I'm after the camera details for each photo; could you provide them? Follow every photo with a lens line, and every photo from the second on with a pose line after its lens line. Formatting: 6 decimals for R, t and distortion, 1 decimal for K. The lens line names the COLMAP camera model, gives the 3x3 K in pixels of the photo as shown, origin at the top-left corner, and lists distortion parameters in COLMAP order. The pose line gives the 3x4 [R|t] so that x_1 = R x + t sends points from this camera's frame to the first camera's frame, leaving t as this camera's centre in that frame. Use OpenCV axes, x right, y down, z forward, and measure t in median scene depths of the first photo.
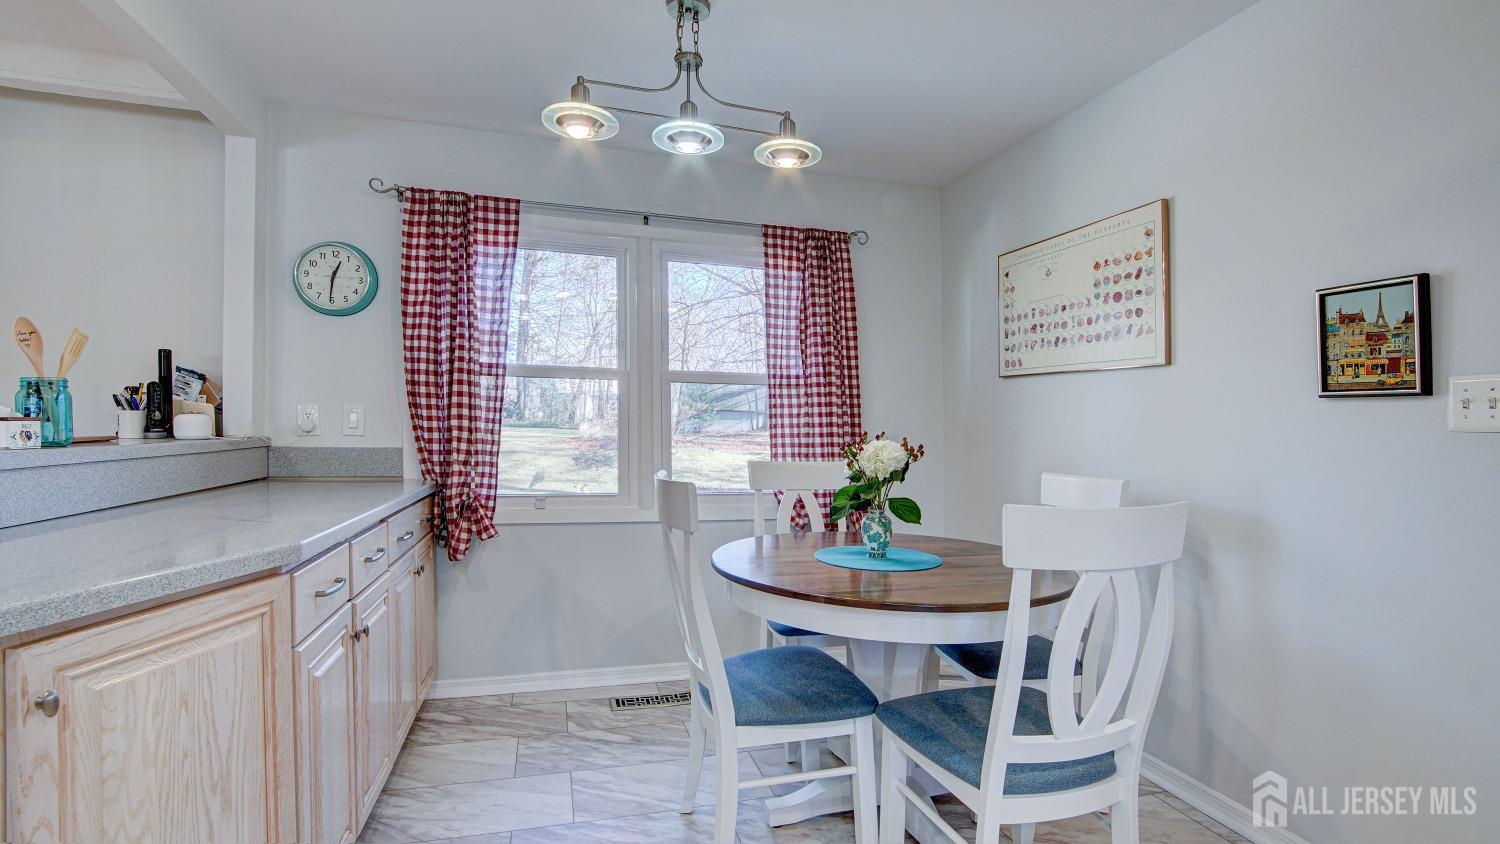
lens RADIAL K [[676.4, 0, 757.8], [0, 676.4, 394.3], [0, 0, 1]] dist [-0.040229, 0.009100]
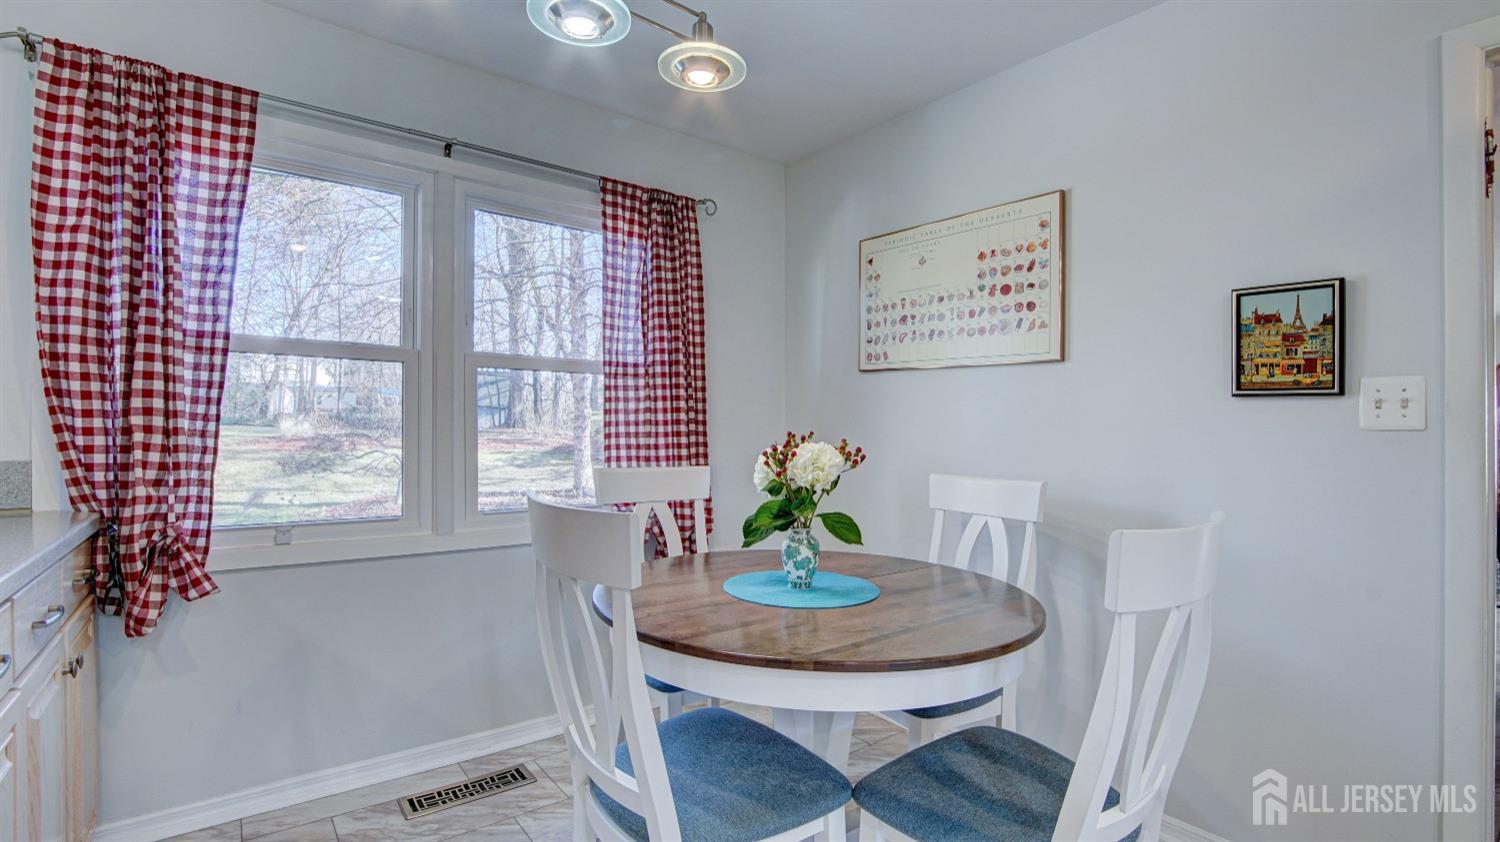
lens RADIAL K [[676.4, 0, 750.2], [0, 676.4, 395.6], [0, 0, 1]] dist [-0.040229, 0.009100]
pose [[0.932985, 0.012548, 0.359697, -0.130901], [-0.015483, 0.999866, 0.005278, 0.006372], [-0.359583, -0.010494, 0.933054, 0.203268]]
